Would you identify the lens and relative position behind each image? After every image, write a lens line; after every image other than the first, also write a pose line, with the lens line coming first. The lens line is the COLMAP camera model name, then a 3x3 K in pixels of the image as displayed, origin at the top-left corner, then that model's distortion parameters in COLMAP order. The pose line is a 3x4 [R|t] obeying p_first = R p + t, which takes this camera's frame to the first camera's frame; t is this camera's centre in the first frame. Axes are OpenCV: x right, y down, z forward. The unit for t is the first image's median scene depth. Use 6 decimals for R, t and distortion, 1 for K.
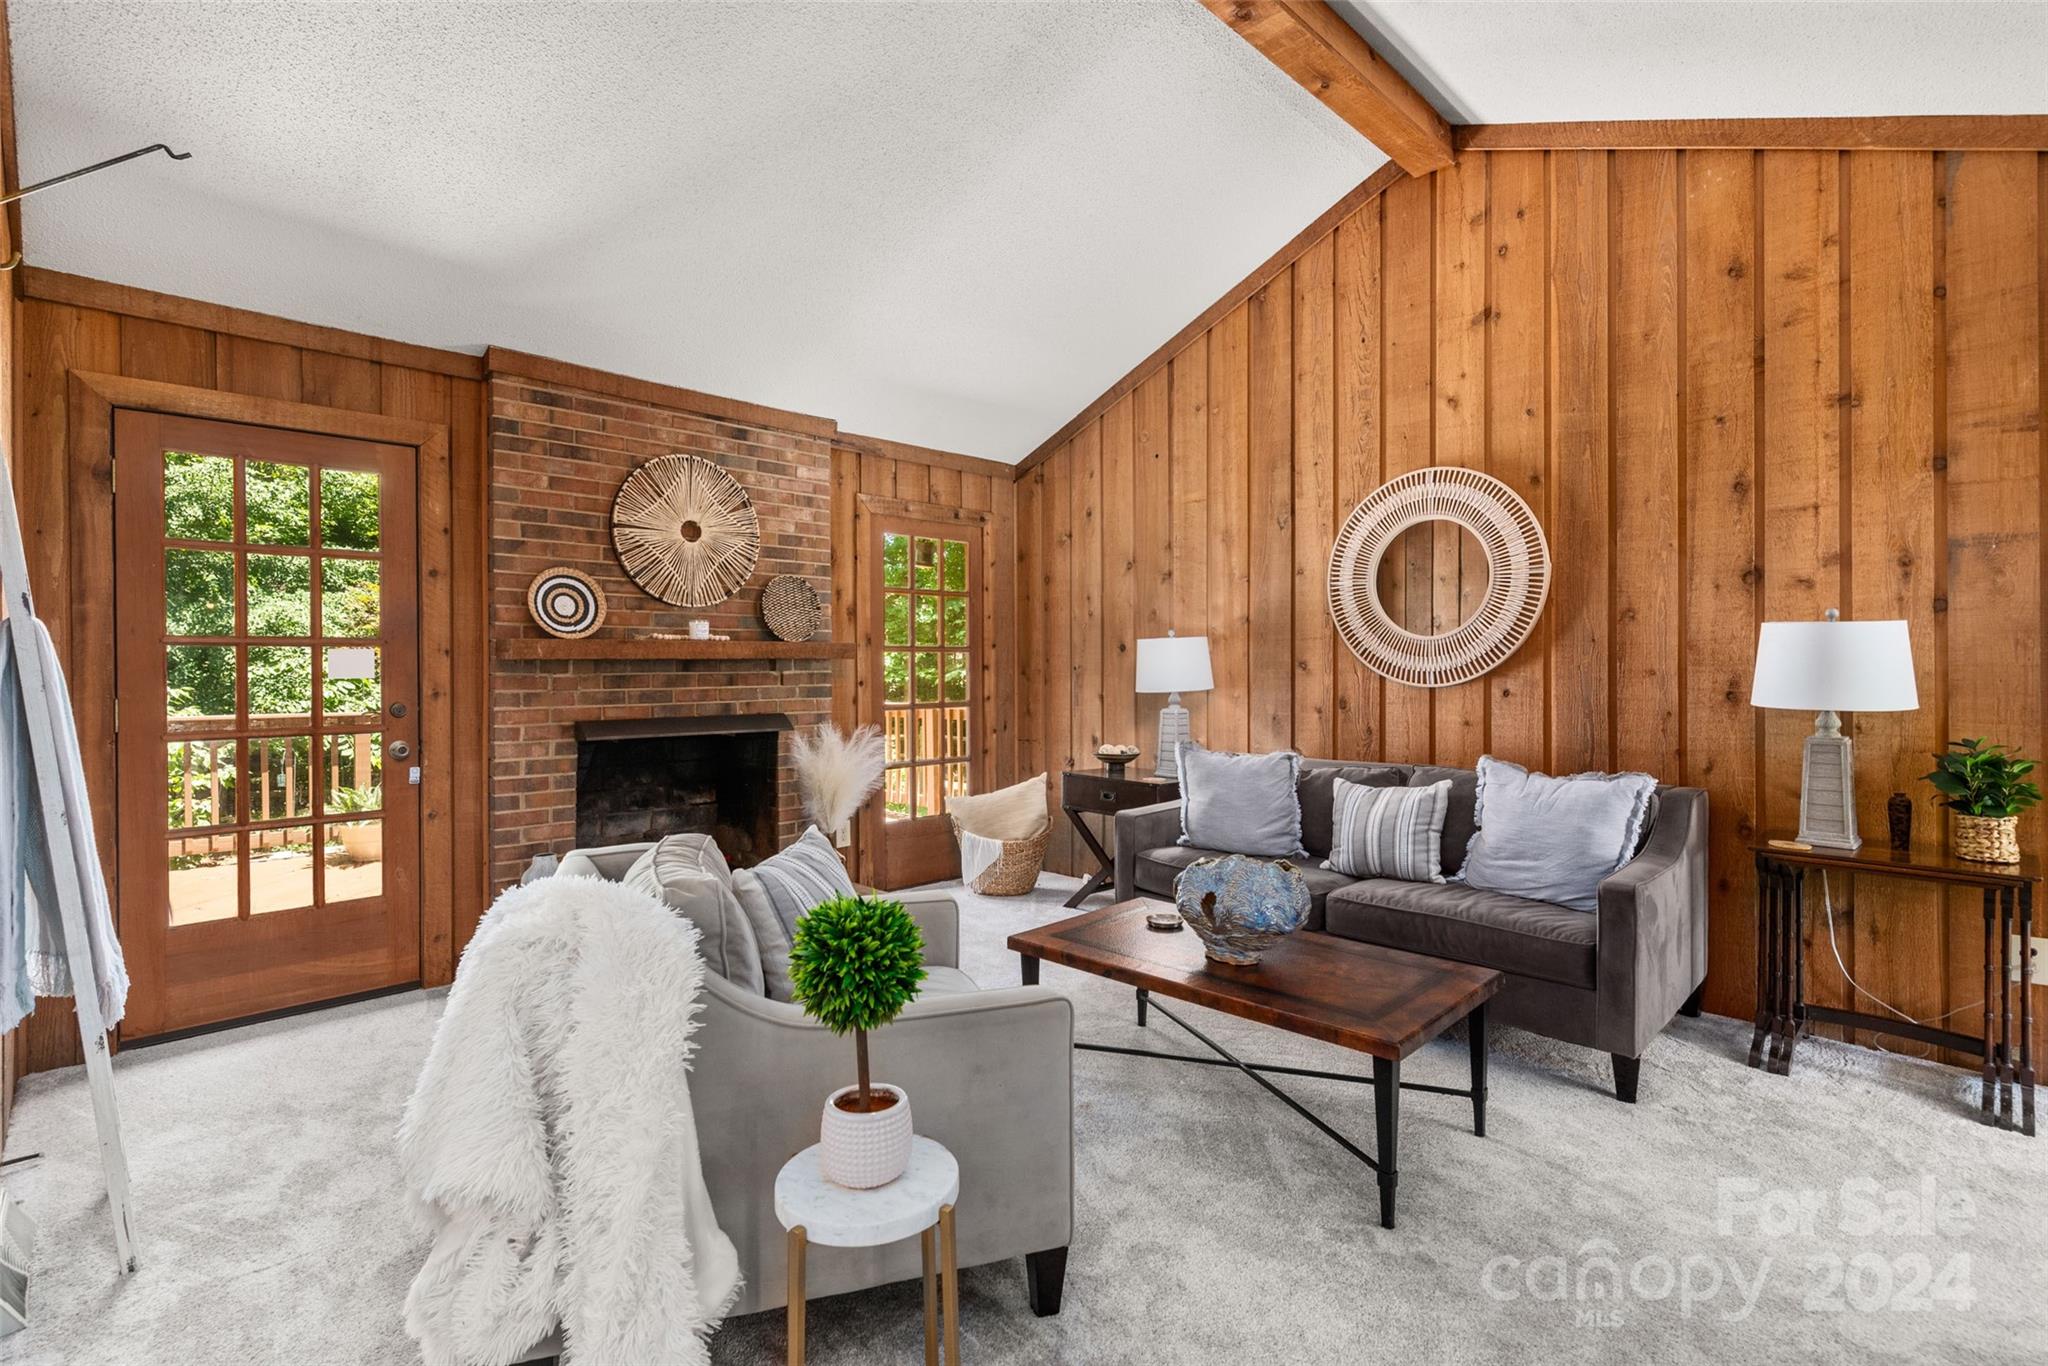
lens RADIAL K [[955.2, 0, 1020.7], [0, 955.2, 664.9], [0, 0, 1]] dist [0.002147, 0.000313]
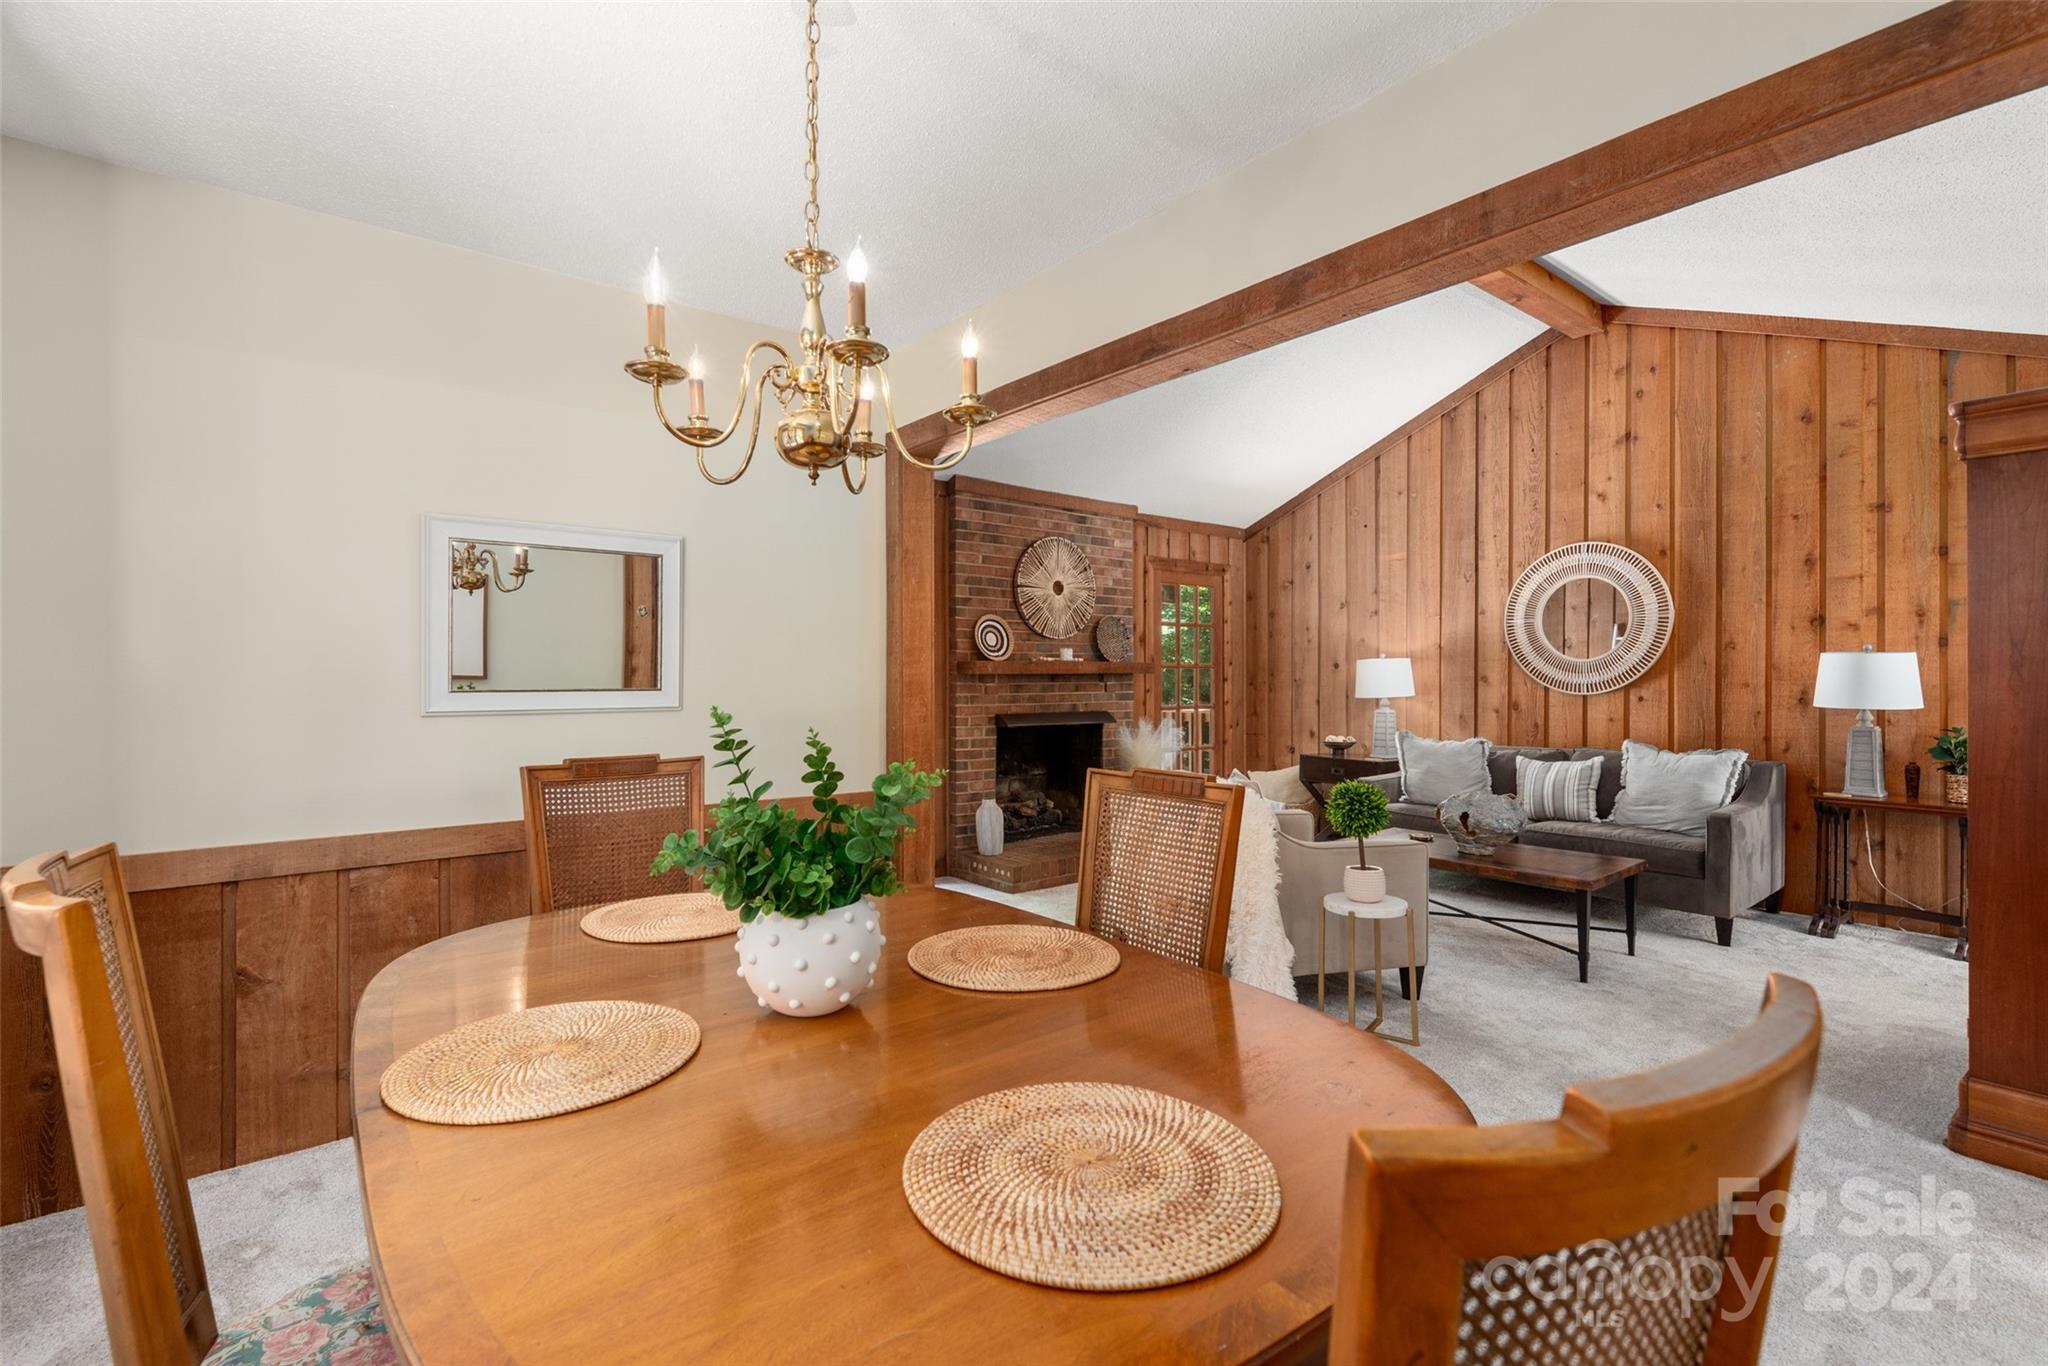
lens RADIAL K [[914.7, 0, 1025.1], [0, 914.7, 678.8], [0, 0, 1]] dist [-0.000161, 0.000015]
pose [[0.994861, 0.002907, -0.101208, -0.283006], [-0.002624, 0.999992, 0.002932, -0.002572], [0.101216, -0.002652, 0.994861, -0.478674]]
